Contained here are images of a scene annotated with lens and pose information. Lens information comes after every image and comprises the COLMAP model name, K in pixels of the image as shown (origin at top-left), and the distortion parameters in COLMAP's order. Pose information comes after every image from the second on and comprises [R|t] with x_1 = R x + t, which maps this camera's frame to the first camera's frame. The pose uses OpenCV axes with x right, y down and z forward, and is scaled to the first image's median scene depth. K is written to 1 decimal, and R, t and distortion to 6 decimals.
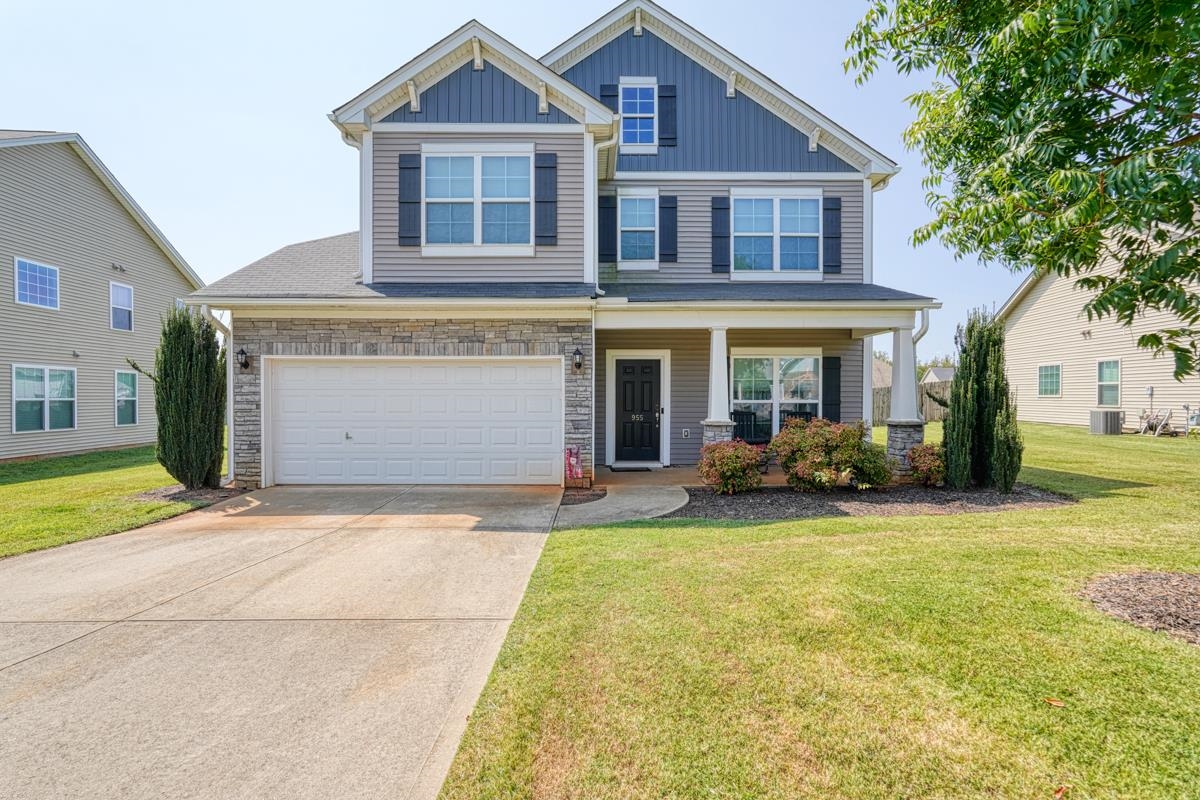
lens RADIAL K [[526.7, 0, 598.5], [0, 526.7, 400.3], [0, 0, 1]] dist [-0.017453, 0.009478]
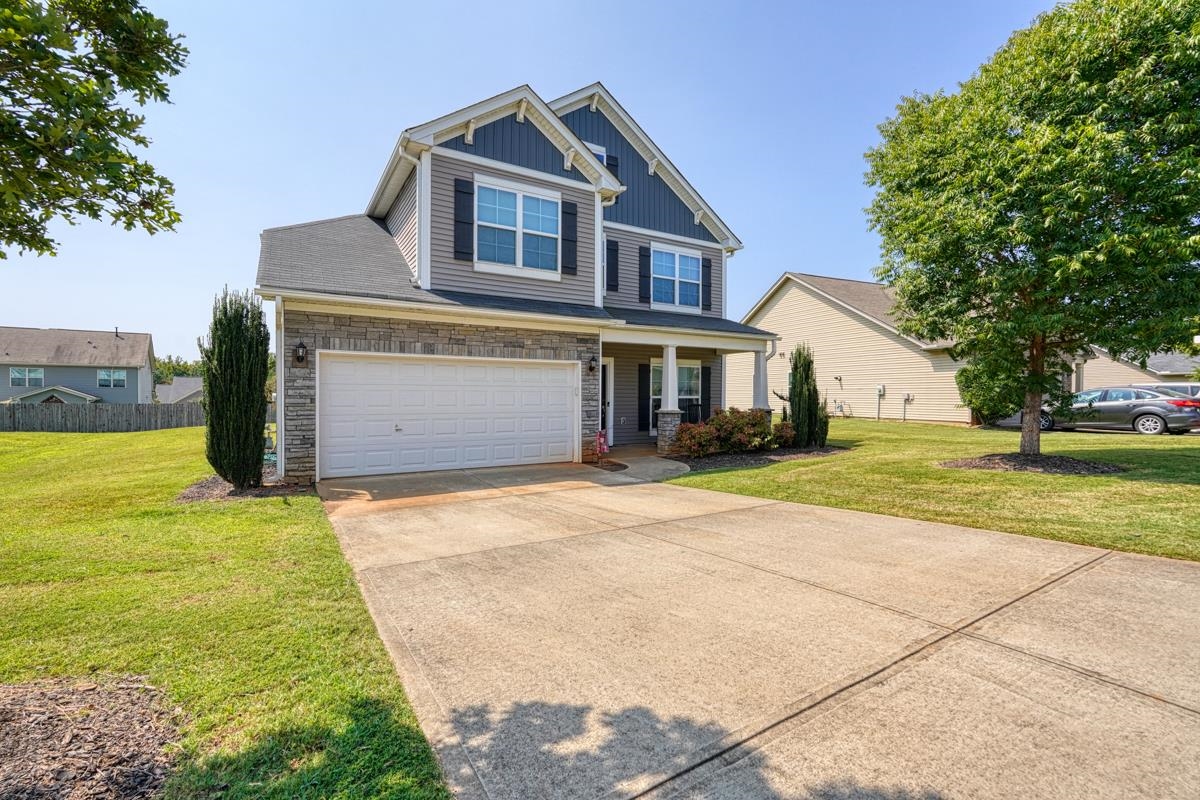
lens RADIAL K [[526.7, 0, 598.5], [0, 526.7, 400.3], [0, 0, 1]] dist [-0.017453, 0.009478]
pose [[0.858960, -0.001639, 0.512040, -0.693918], [0.000625, 0.999997, 0.002154, 0.009311], [-0.512042, -0.001530, 0.858959, -0.136375]]
